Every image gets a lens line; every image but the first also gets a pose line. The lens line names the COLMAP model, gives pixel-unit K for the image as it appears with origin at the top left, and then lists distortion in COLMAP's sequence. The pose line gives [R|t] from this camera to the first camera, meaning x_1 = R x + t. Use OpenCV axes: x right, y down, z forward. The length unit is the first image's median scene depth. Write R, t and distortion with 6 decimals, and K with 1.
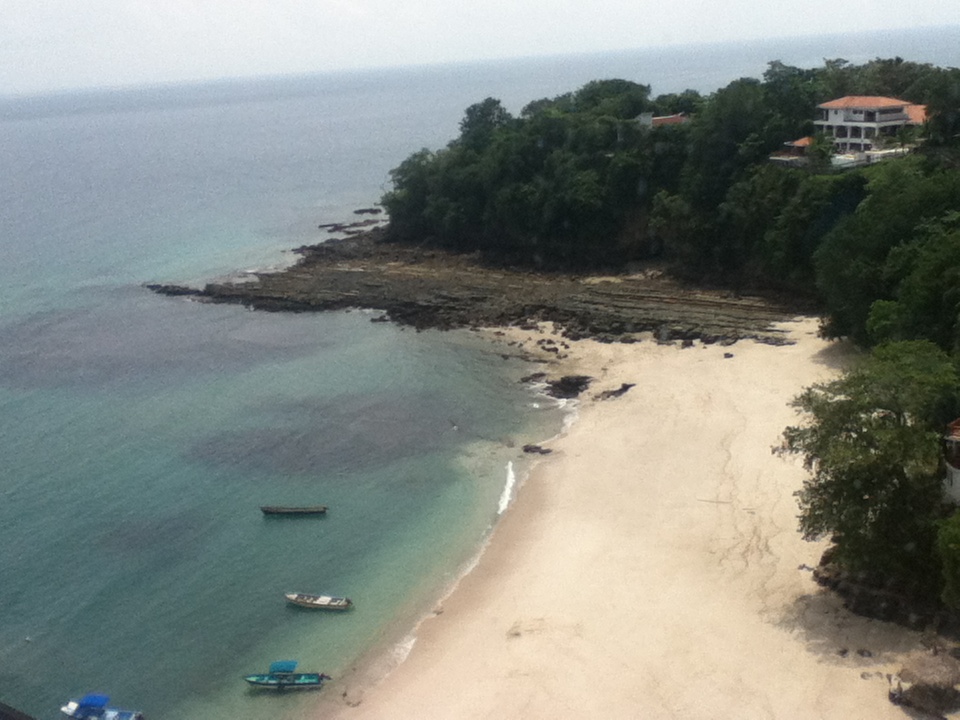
lens RADIAL K [[1165.7, 0, 480.0], [0, 1165.7, 360.0], [0, 0, 1]] dist [0.029980, 0.011328]
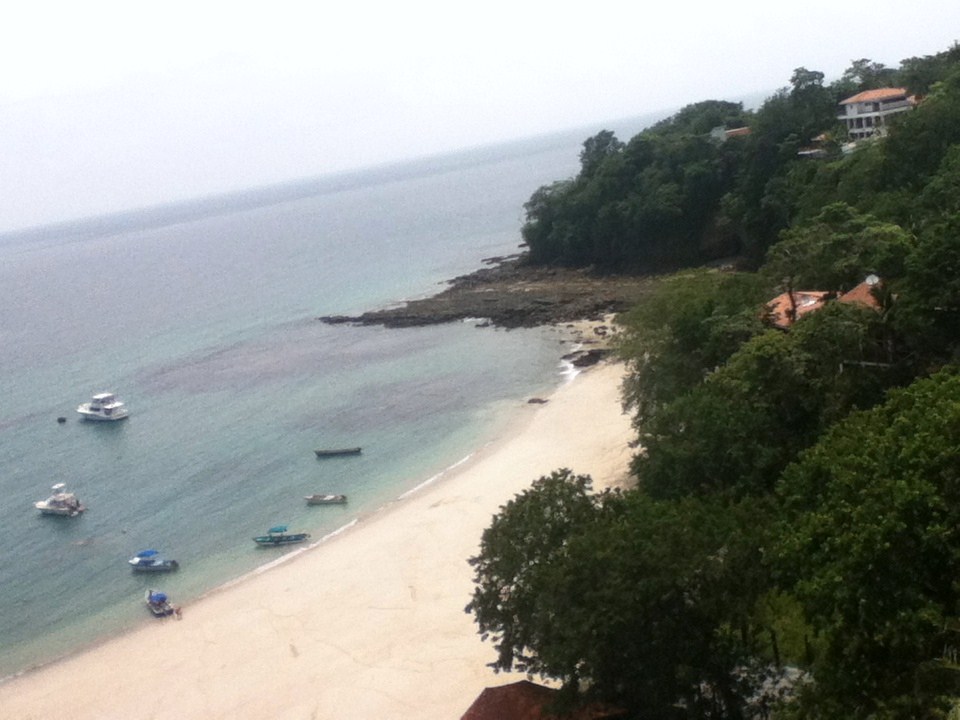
lens RADIAL K [[1165.7, 0, 480.0], [0, 1165.7, 360.0], [0, 0, 1]] dist [0.029980, 0.011328]
pose [[0.971661, -0.070036, -0.225766, 0.157192], [0.060565, 0.996980, -0.048618, 0.051905], [0.228489, 0.033567, 0.972968, -0.135478]]
